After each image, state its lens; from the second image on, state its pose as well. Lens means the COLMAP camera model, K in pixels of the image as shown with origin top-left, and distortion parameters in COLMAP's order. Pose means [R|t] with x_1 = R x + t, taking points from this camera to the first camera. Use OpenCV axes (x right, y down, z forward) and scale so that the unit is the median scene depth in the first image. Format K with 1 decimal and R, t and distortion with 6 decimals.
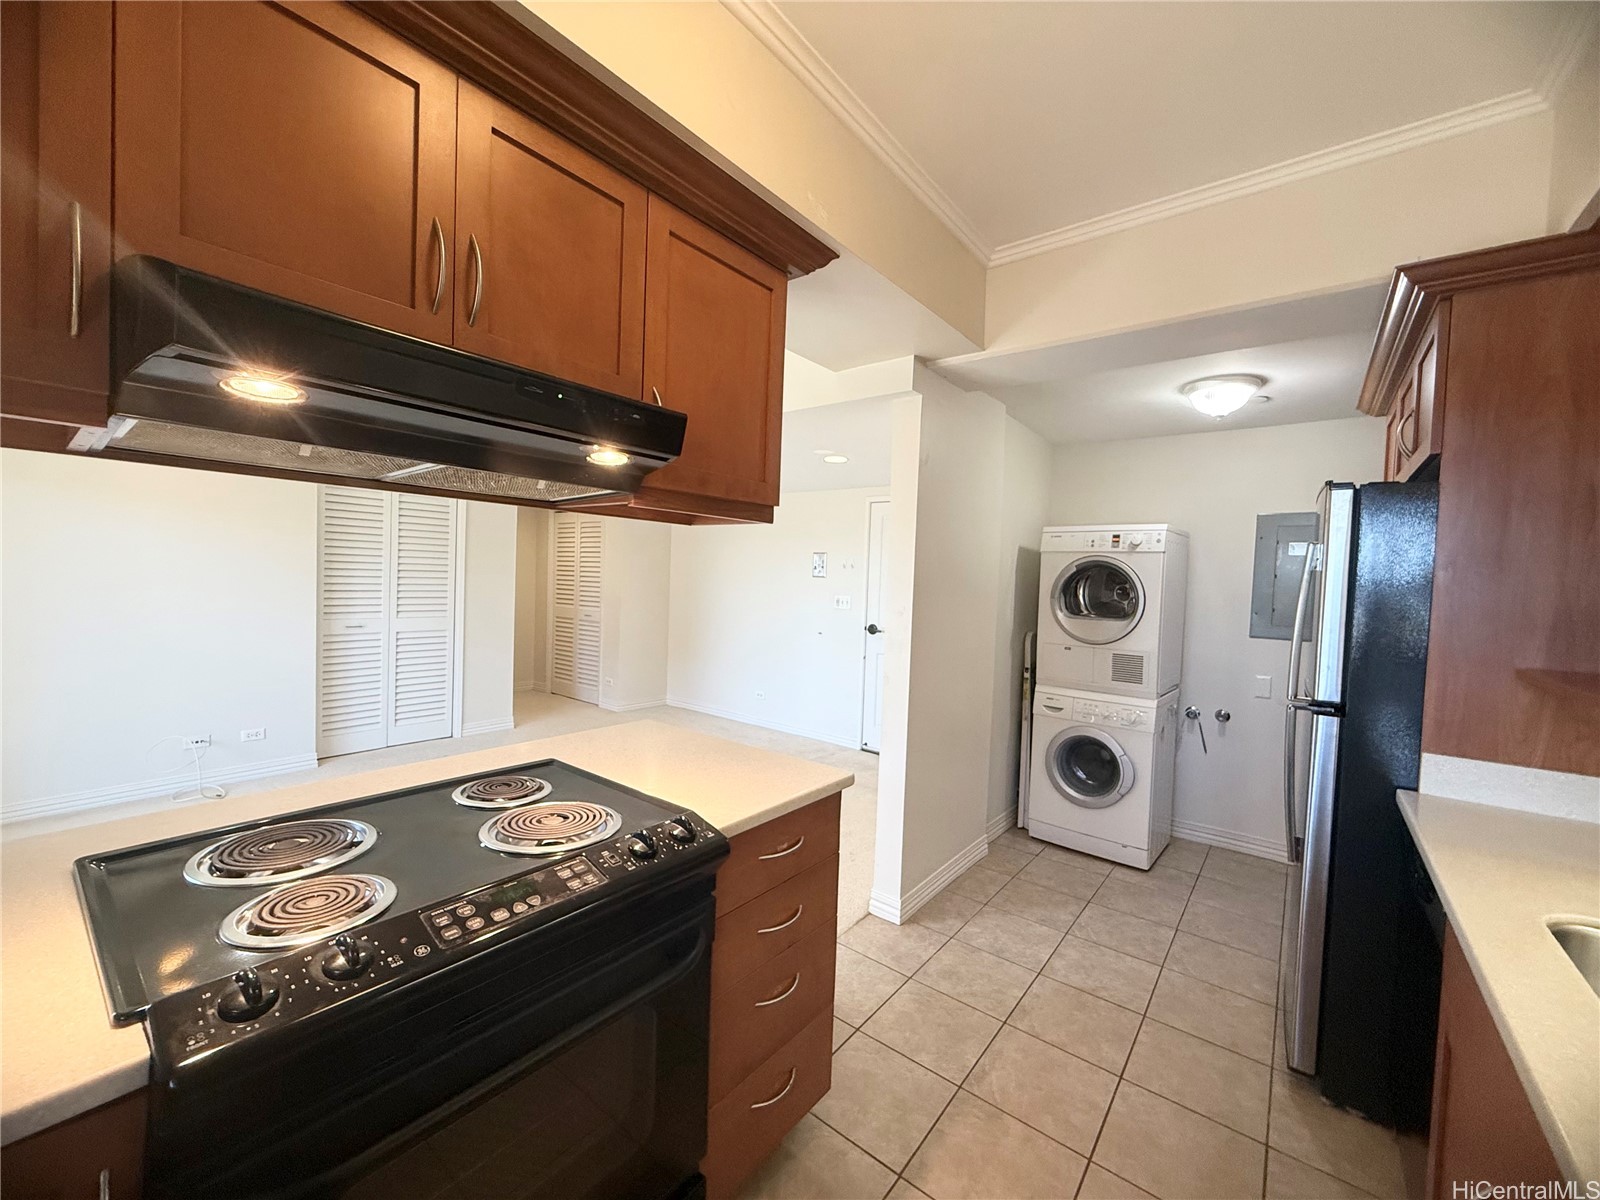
lens RADIAL K [[637.9, 0, 798.7], [0, 637.9, 592.2], [0, 0, 1]] dist [-0.004115, 0.001146]
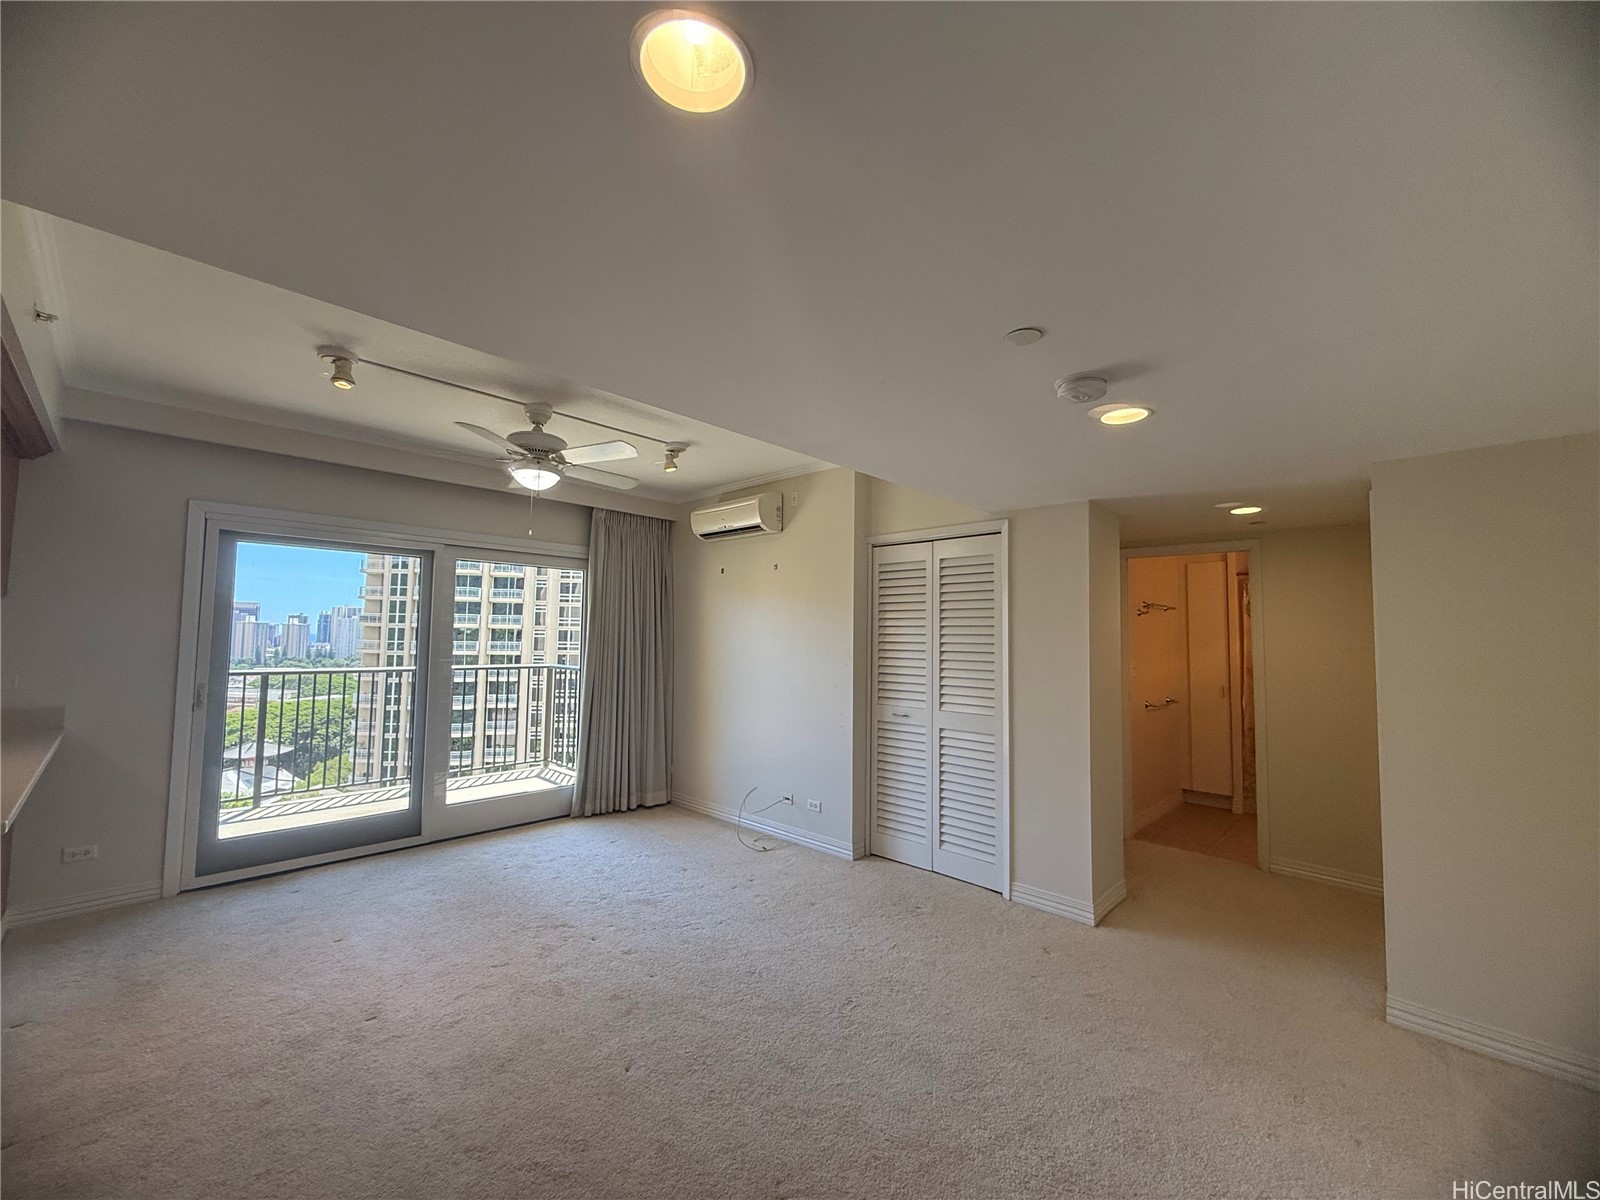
lens RADIAL K [[637.9, 0, 790.7], [0, 637.9, 600.5], [0, 0, 1]] dist [-0.004115, 0.001146]
pose [[-0.095387, -0.110178, -0.989324, 0.208829], [-0.056938, 0.992833, -0.105079, -0.002711], [0.993811, 0.046307, -0.100977, 0.911543]]
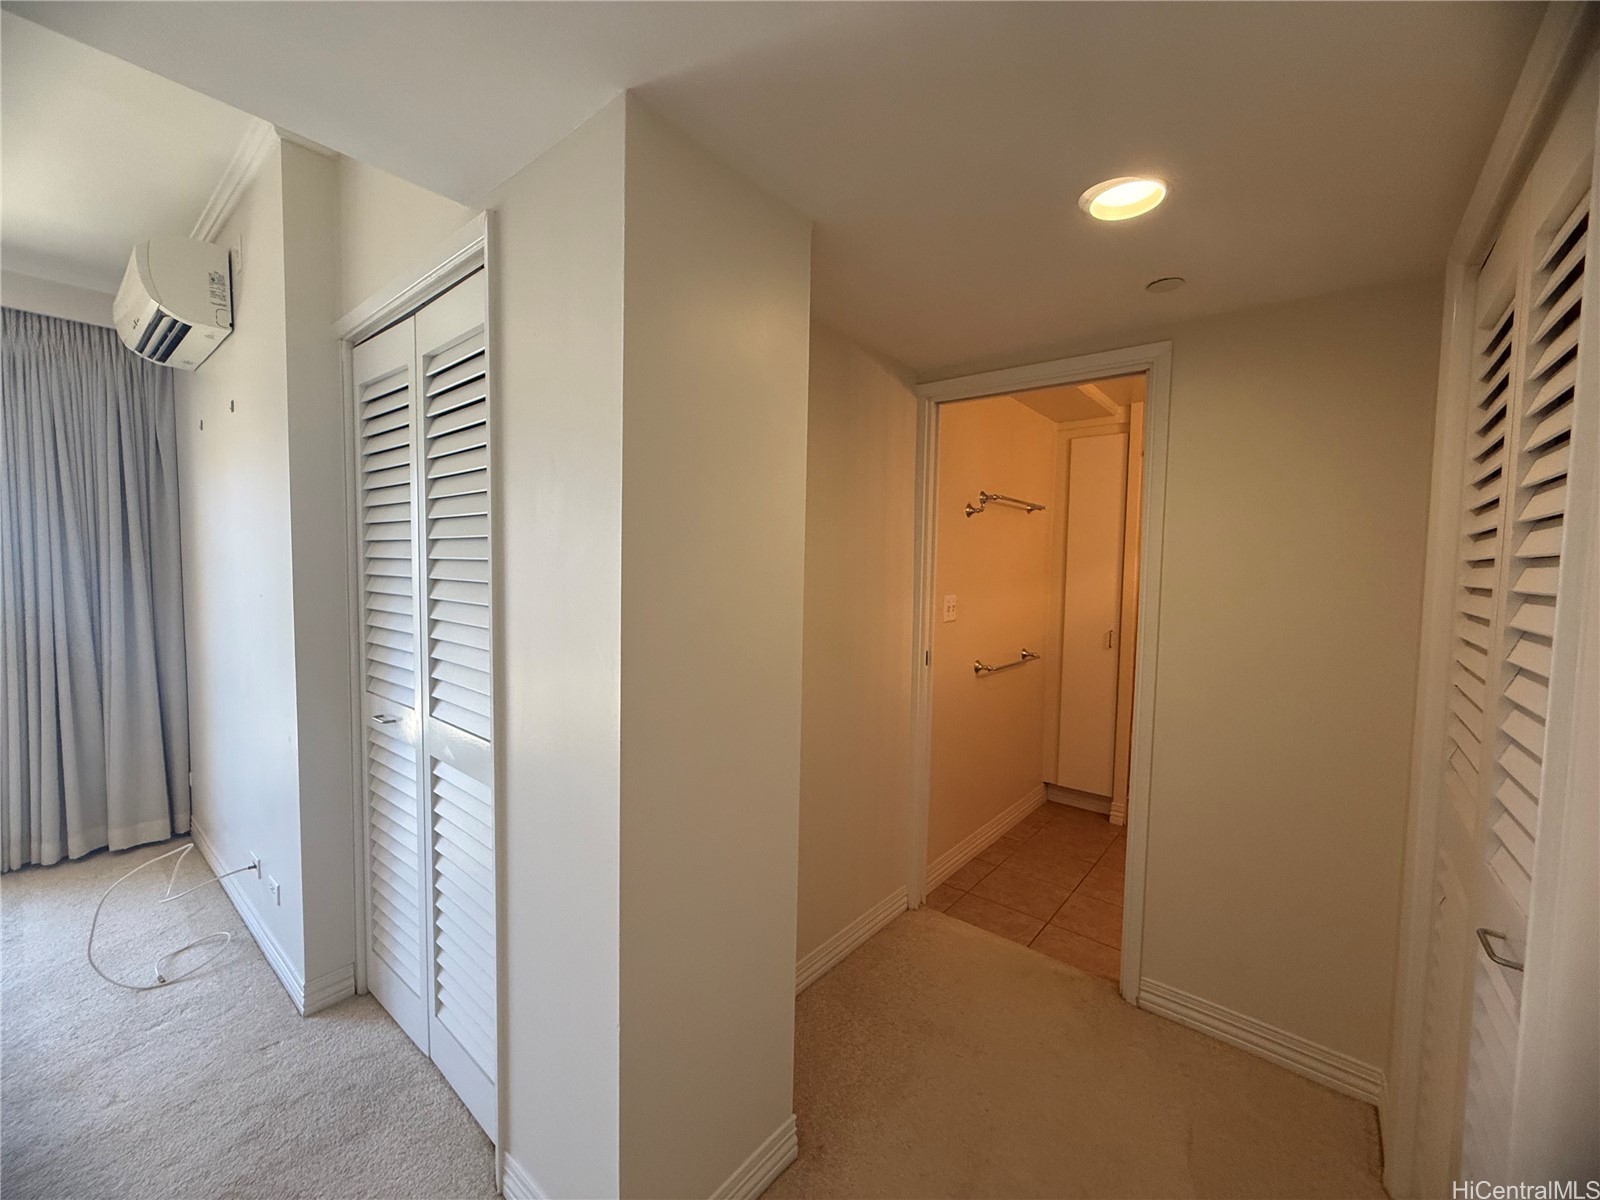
lens RADIAL K [[637.9, 0, 788.3], [0, 637.9, 602.9], [0, 0, 1]] dist [-0.004115, 0.001146]
pose [[-0.023016, 0.013219, -0.999648, -0.291779], [-0.055669, 0.998344, 0.014484, -0.039163], [0.998184, 0.055982, -0.022242, 1.231471]]
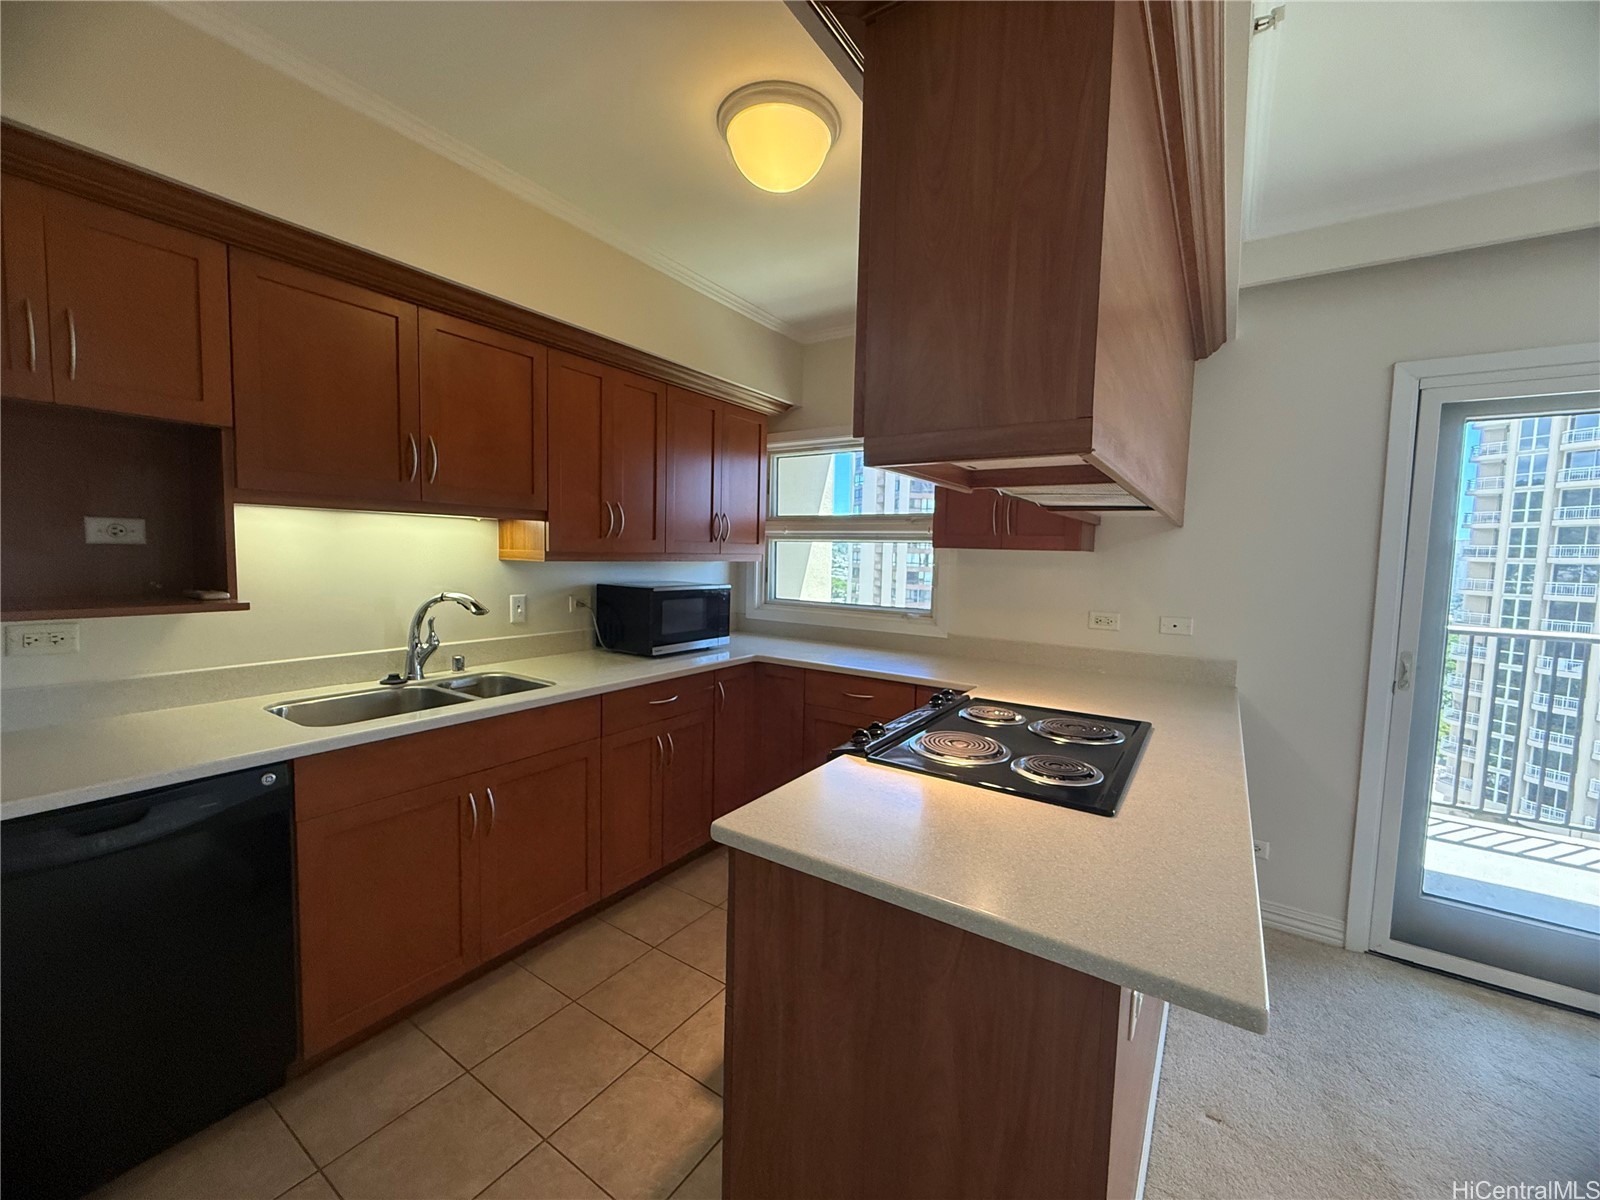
lens RADIAL K [[637.9, 0, 790.8], [0, 637.9, 596.8], [0, 0, 1]] dist [-0.004115, 0.001146]
pose [[-0.994406, -0.069659, -0.079405, 0.029233], [-0.077754, 0.991545, 0.103891, 0.000261], [0.071497, 0.109484, -0.991414, 0.592512]]
